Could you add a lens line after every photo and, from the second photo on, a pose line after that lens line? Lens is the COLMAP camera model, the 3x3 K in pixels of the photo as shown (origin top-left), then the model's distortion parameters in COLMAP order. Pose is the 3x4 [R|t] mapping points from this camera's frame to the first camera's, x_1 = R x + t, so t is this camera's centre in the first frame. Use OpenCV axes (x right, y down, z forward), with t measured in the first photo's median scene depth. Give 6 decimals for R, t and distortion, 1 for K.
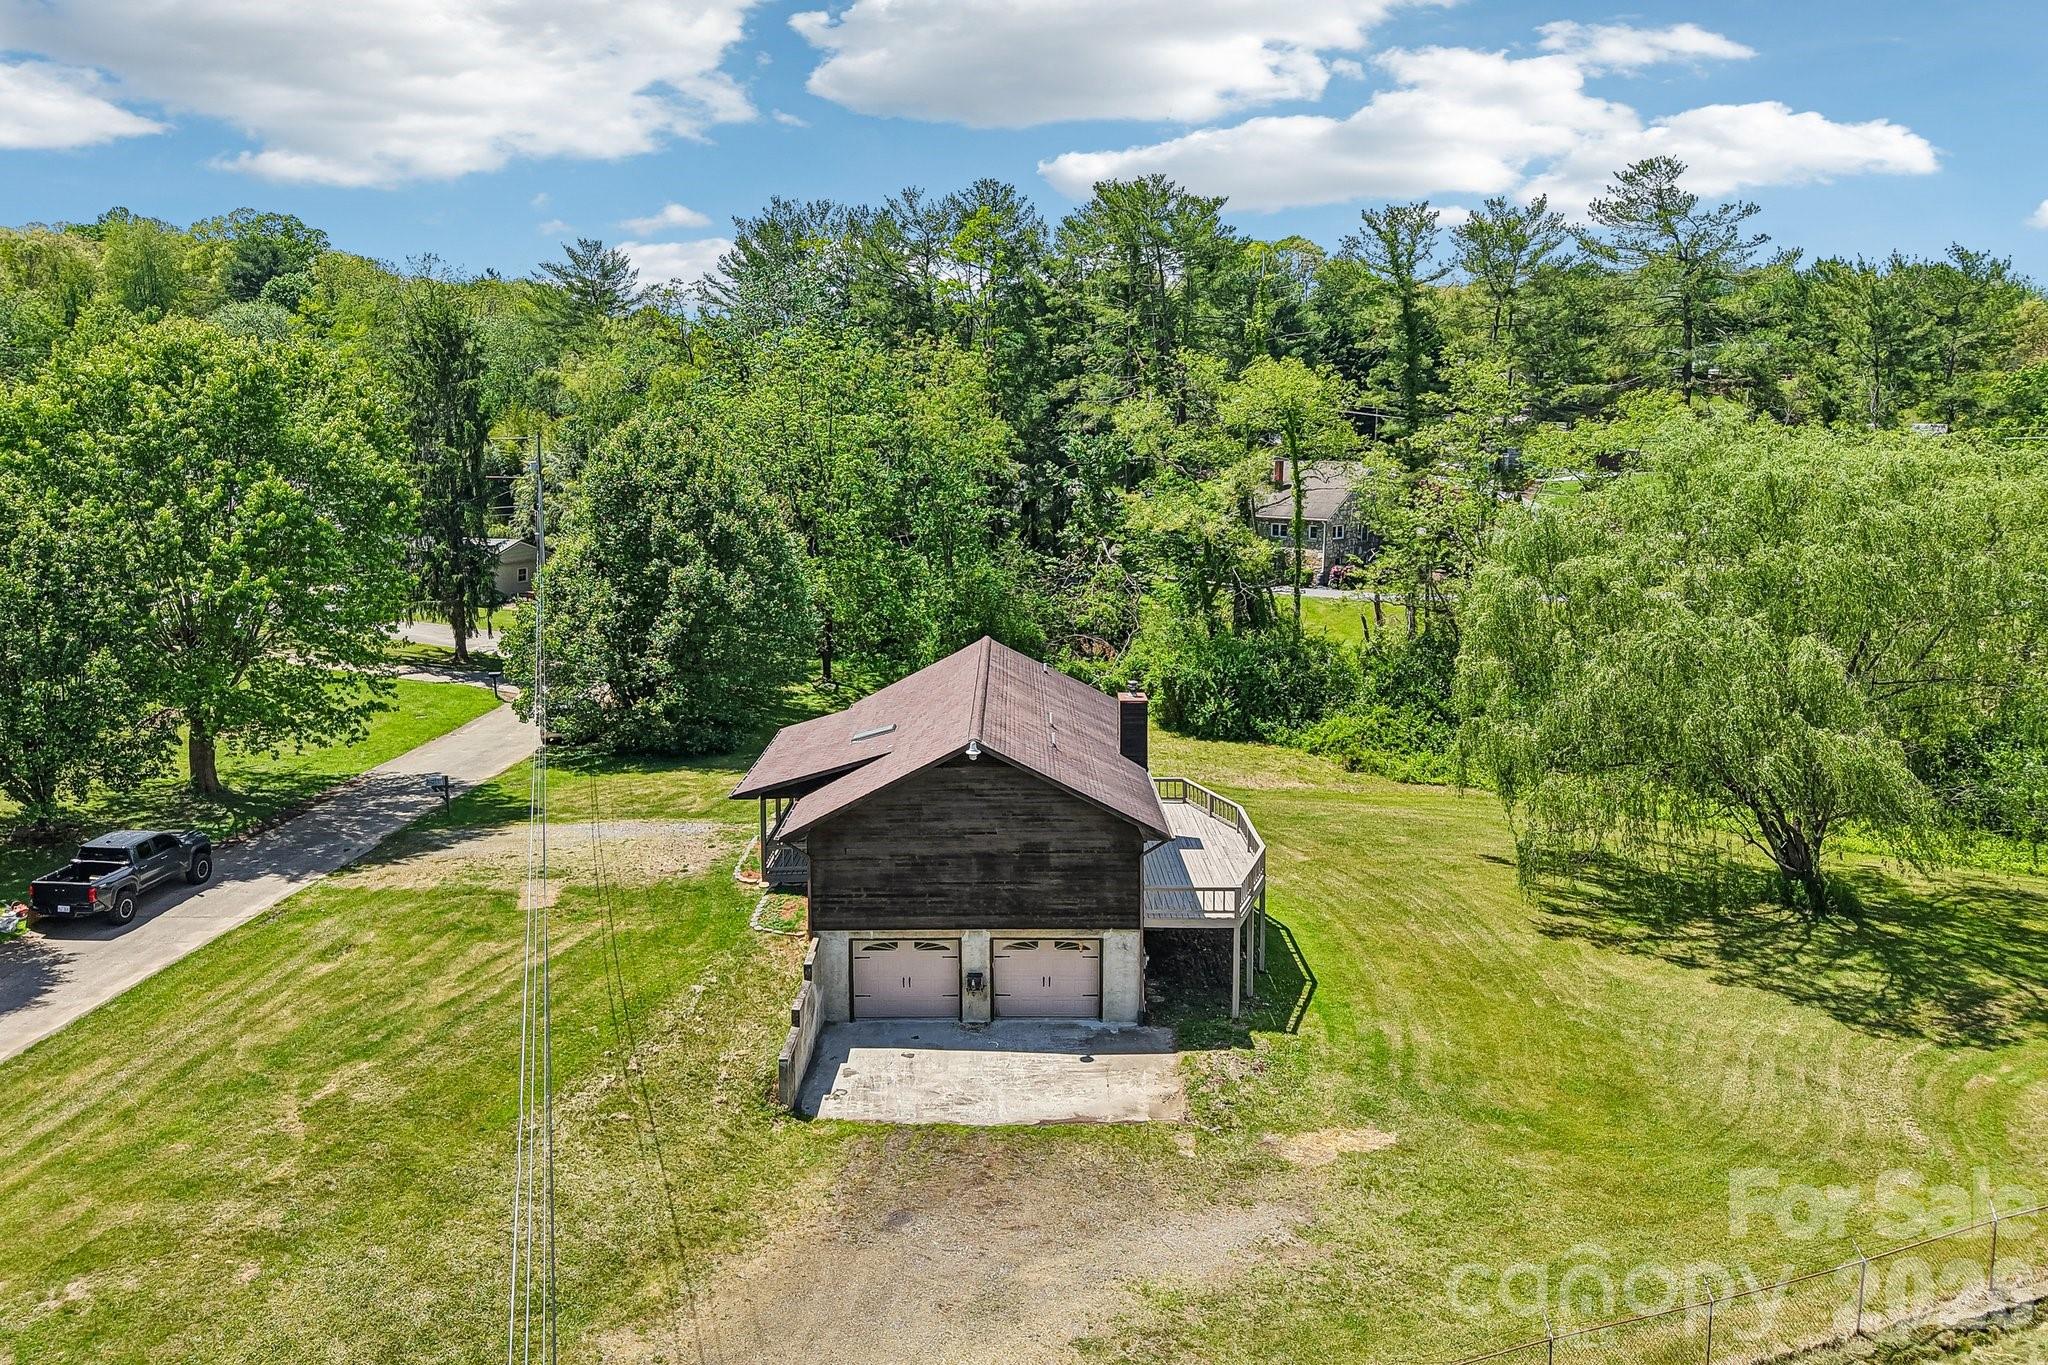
lens RADIAL K [[1432.5, 0, 996.2], [0, 1432.5, 535.2], [0, 0, 1]] dist [0.000316, -0.003914]
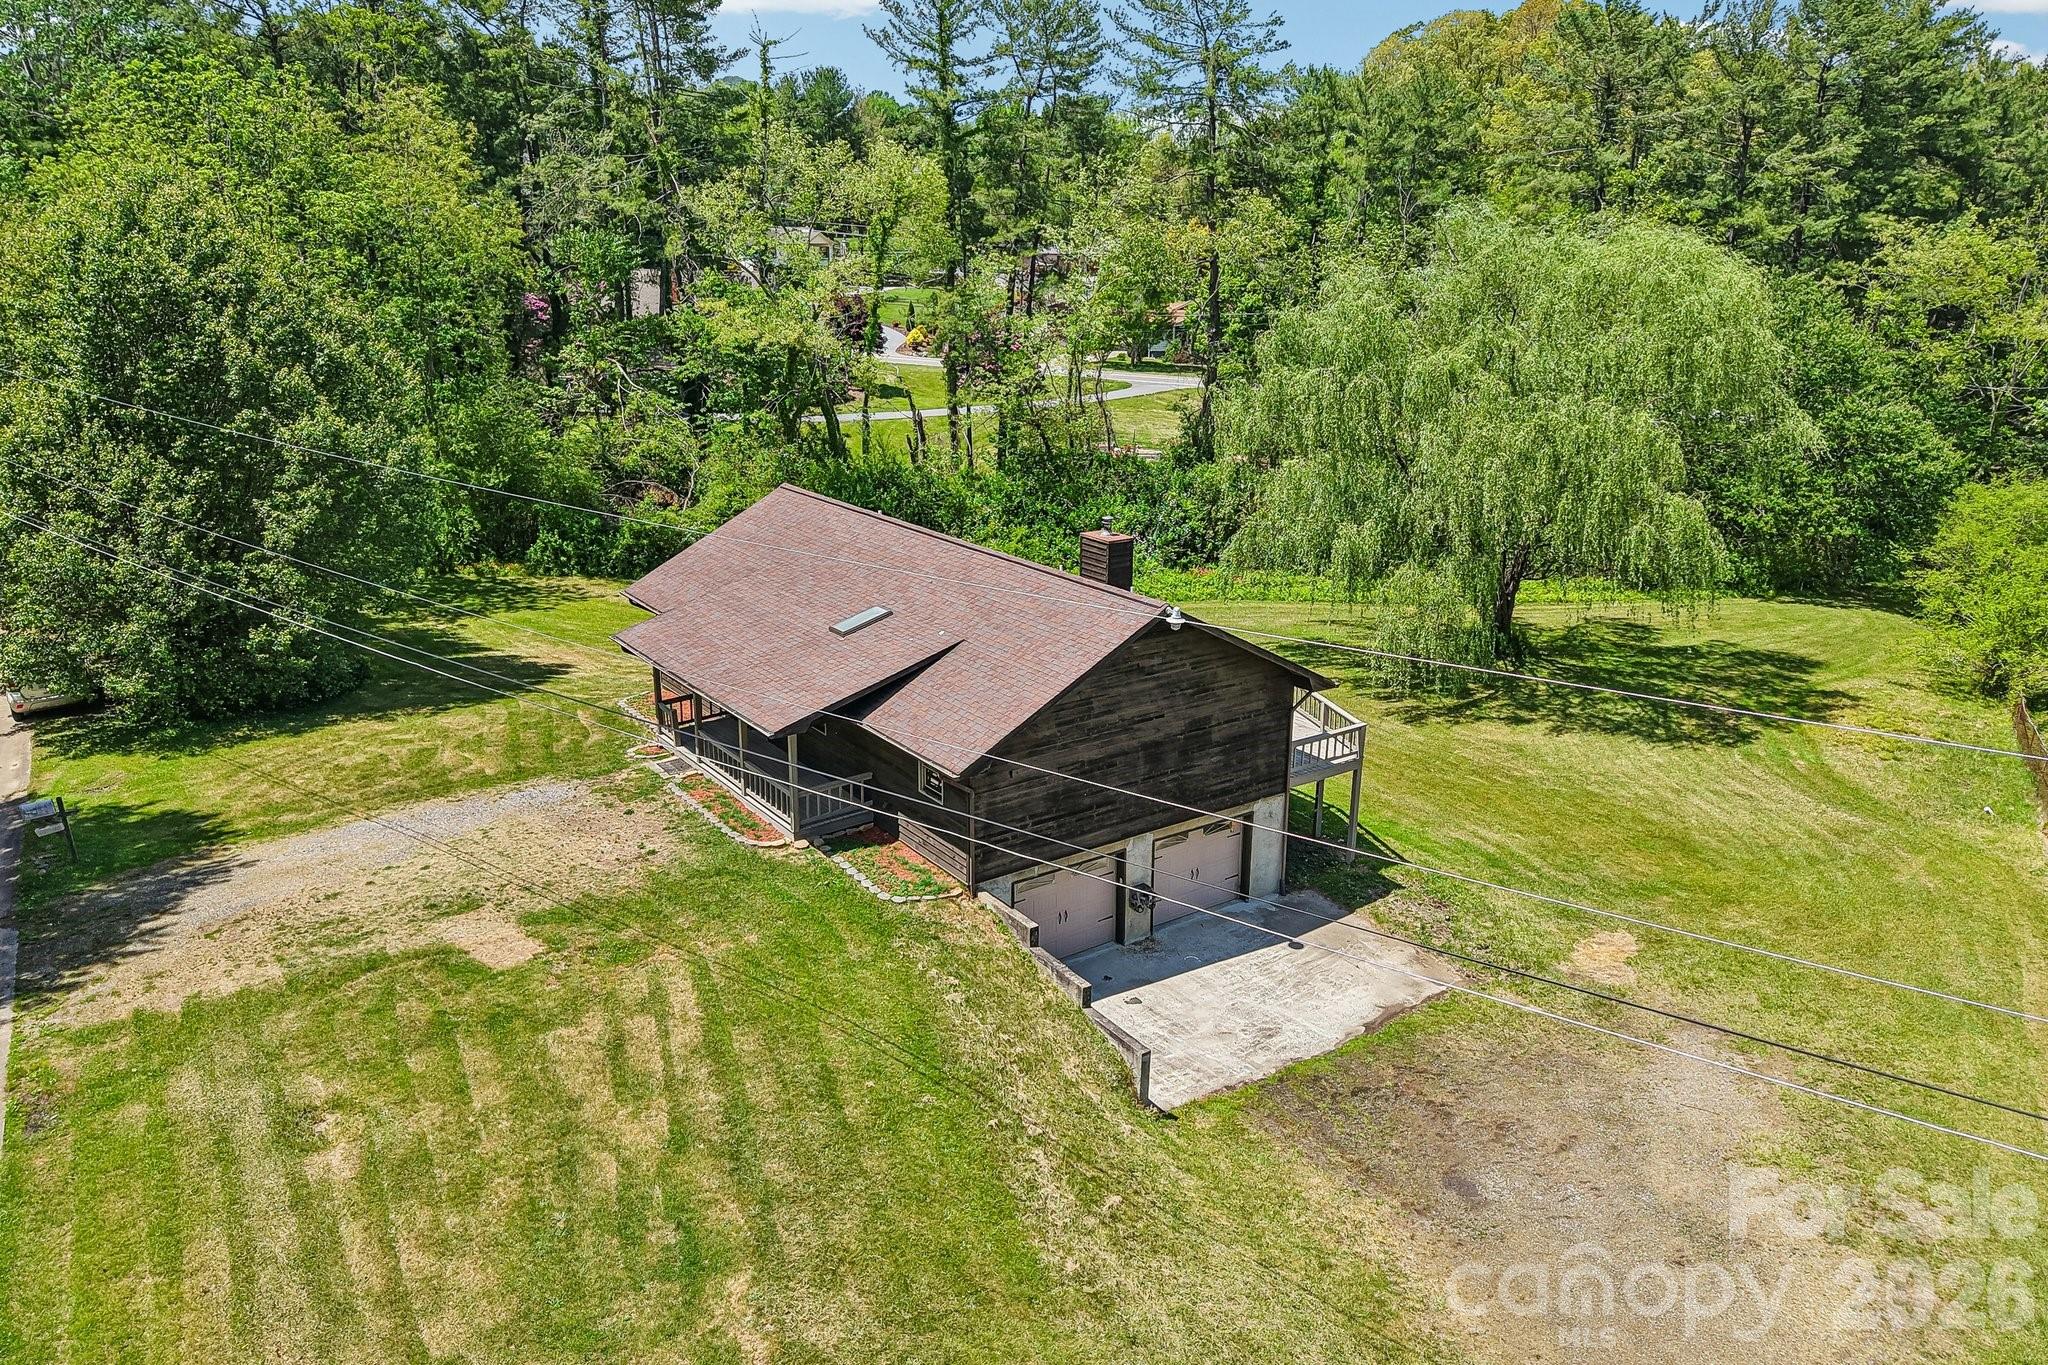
lens RADIAL K [[1430.4, 0, 1017.3], [0, 1430.4, 648.9], [0, 0, 1]] dist [-0.001077, -0.008858]
pose [[0.805370, -0.151857, 0.572991, -0.543260], [0.035891, 0.977347, 0.208576, -0.000111], [-0.591685, -0.147415, 0.792576, 0.430476]]
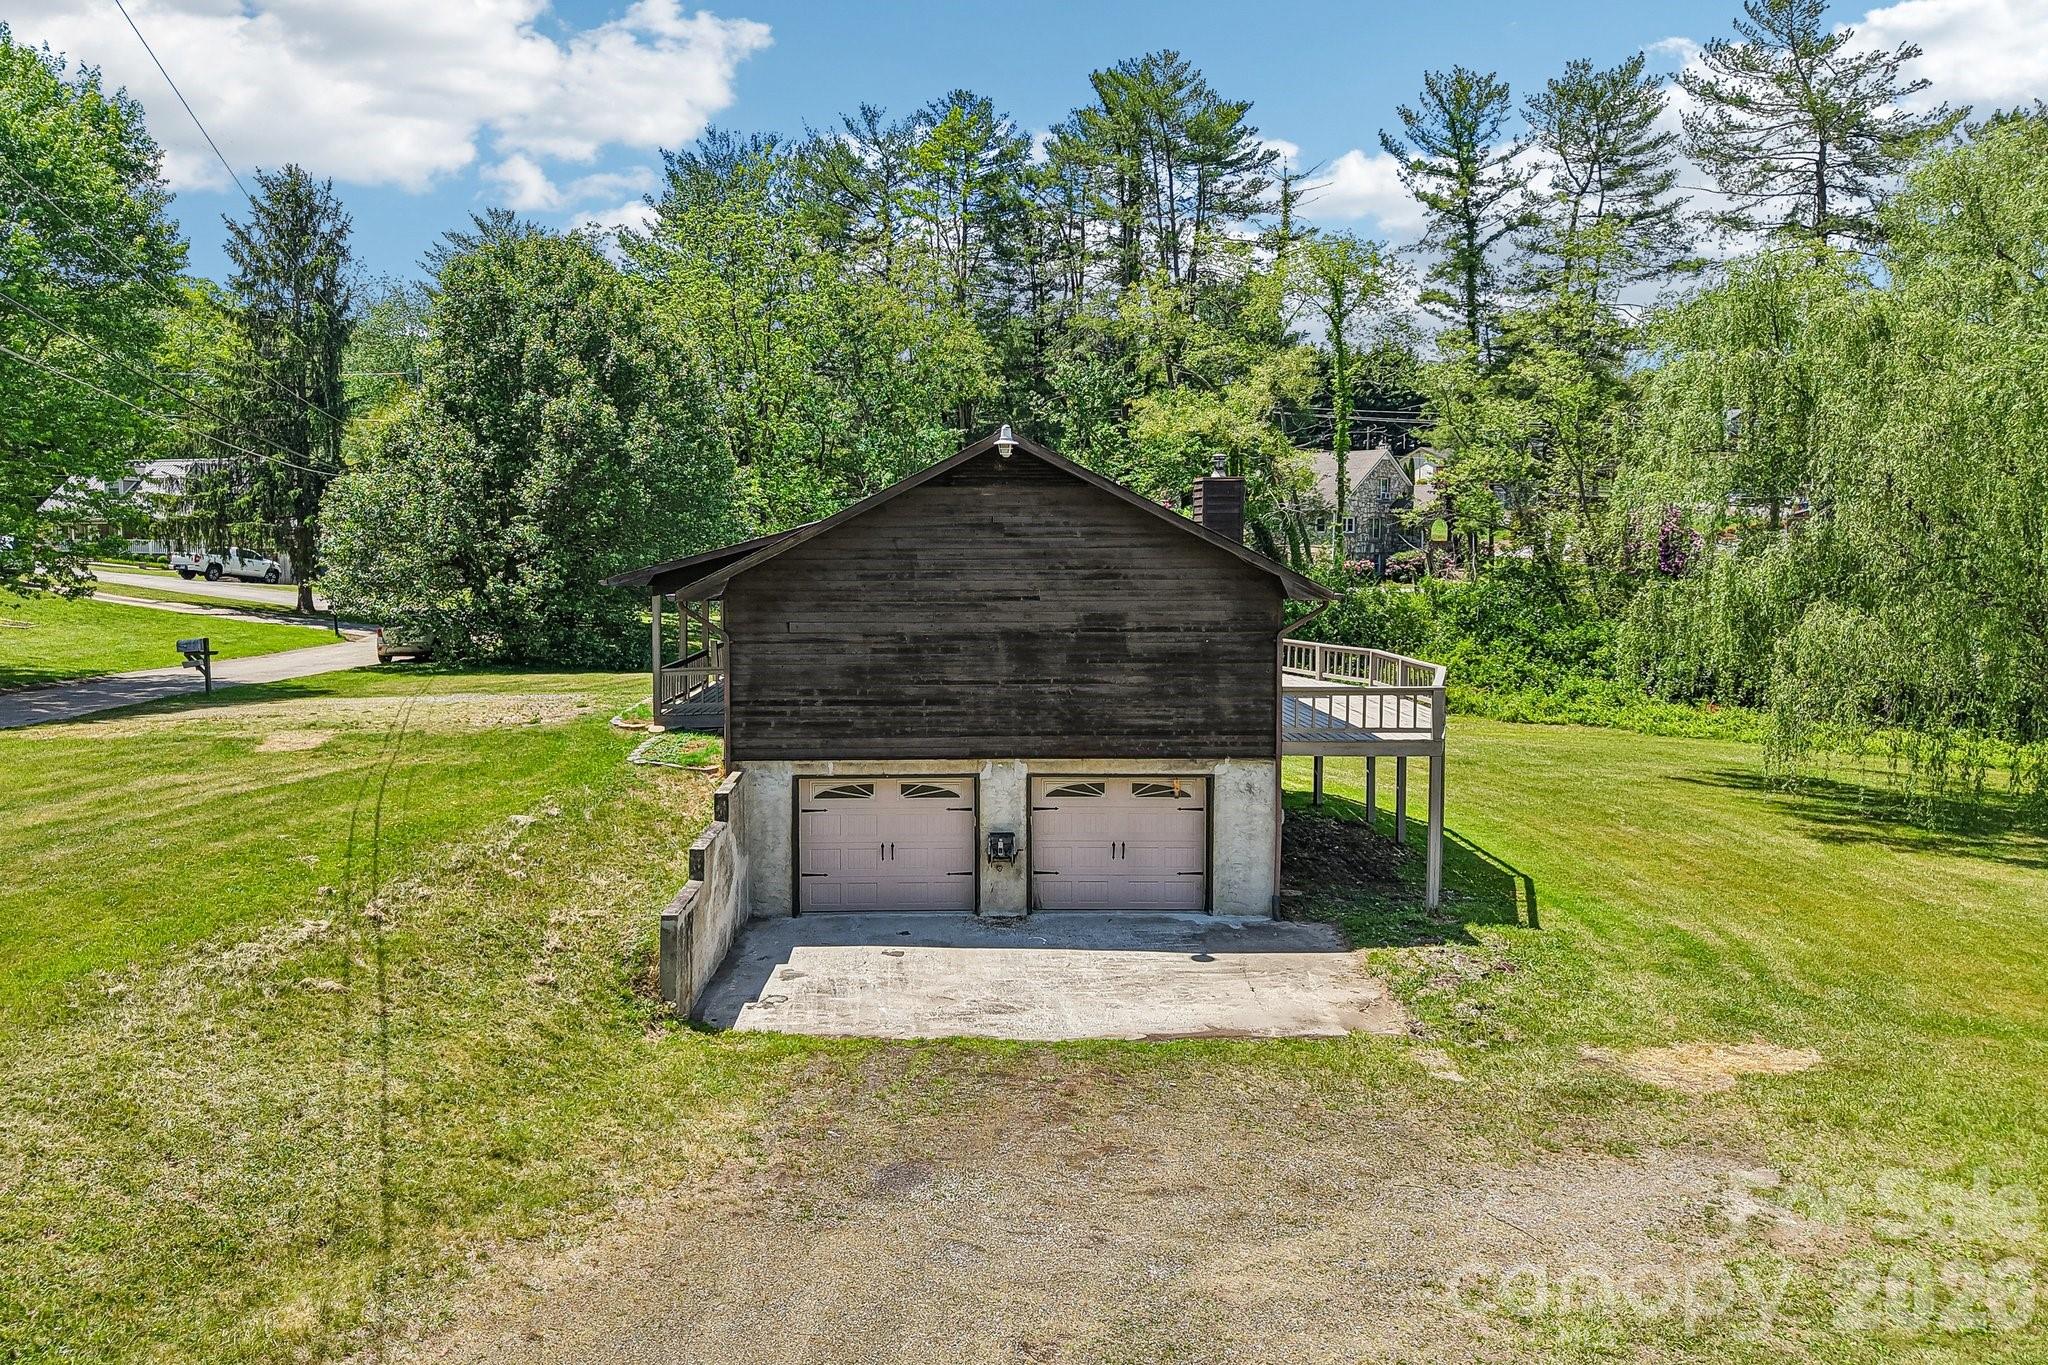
lens RADIAL K [[1418.5, 0, 977.1], [0, 1418.5, 595.4], [0, 0, 1]] dist [0.002165, 0.001187]
pose [[0.999508, 0.007423, 0.030468, -0.046051], [-0.006011, 0.998915, -0.046182, 0.243731], [-0.030778, 0.045977, 0.998468, 0.418616]]
